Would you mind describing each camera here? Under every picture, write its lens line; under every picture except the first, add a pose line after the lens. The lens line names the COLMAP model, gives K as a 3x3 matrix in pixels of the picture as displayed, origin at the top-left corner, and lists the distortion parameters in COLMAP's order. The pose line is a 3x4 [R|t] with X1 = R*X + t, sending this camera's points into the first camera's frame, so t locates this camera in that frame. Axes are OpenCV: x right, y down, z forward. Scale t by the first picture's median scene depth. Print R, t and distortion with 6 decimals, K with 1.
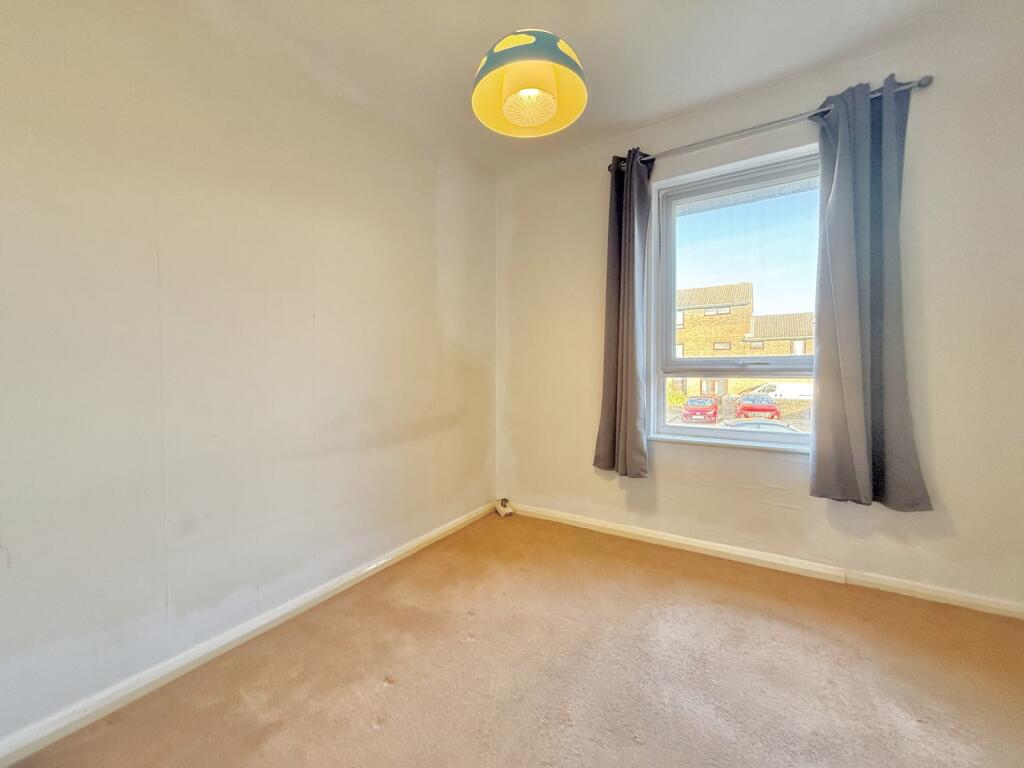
lens RADIAL K [[405.7, 0, 508.8], [0, 405.7, 382.4], [0, 0, 1]] dist [0.001931, 0.000105]
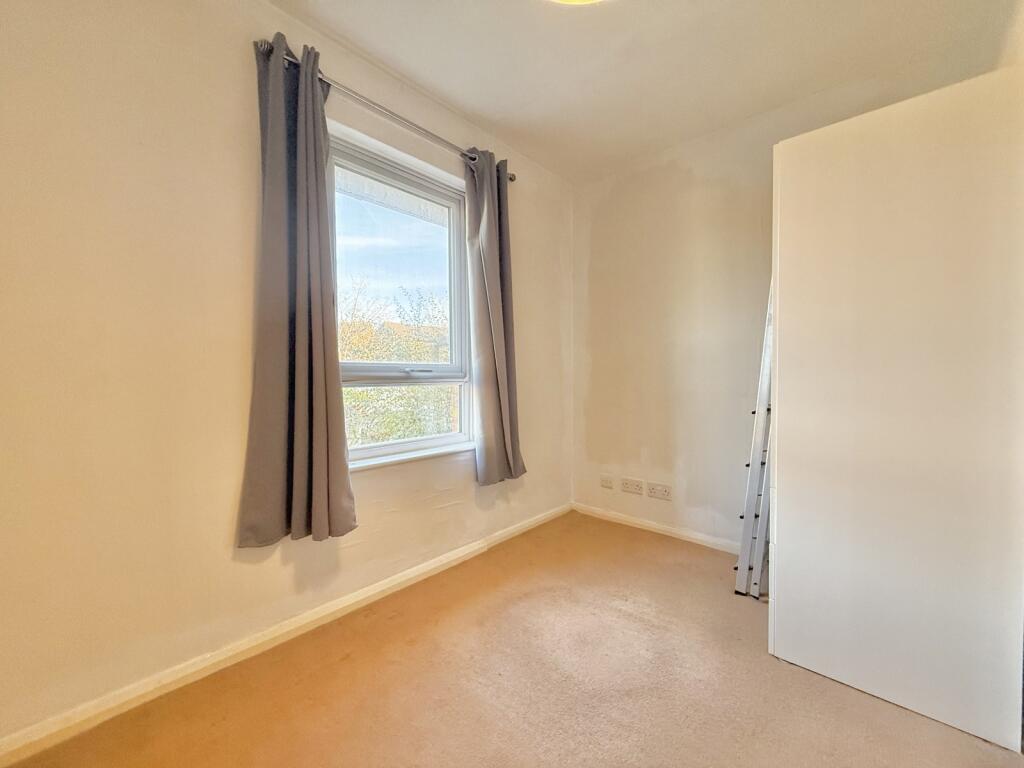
lens RADIAL K [[405.7, 0, 508.8], [0, 405.7, 382.4], [0, 0, 1]] dist [0.001931, 0.000105]
pose [[0.182445, -0.016197, 0.983083, -0.317416], [0.027472, 0.999558, 0.011370, -0.023543], [-0.982832, 0.024932, 0.182809, 0.602188]]
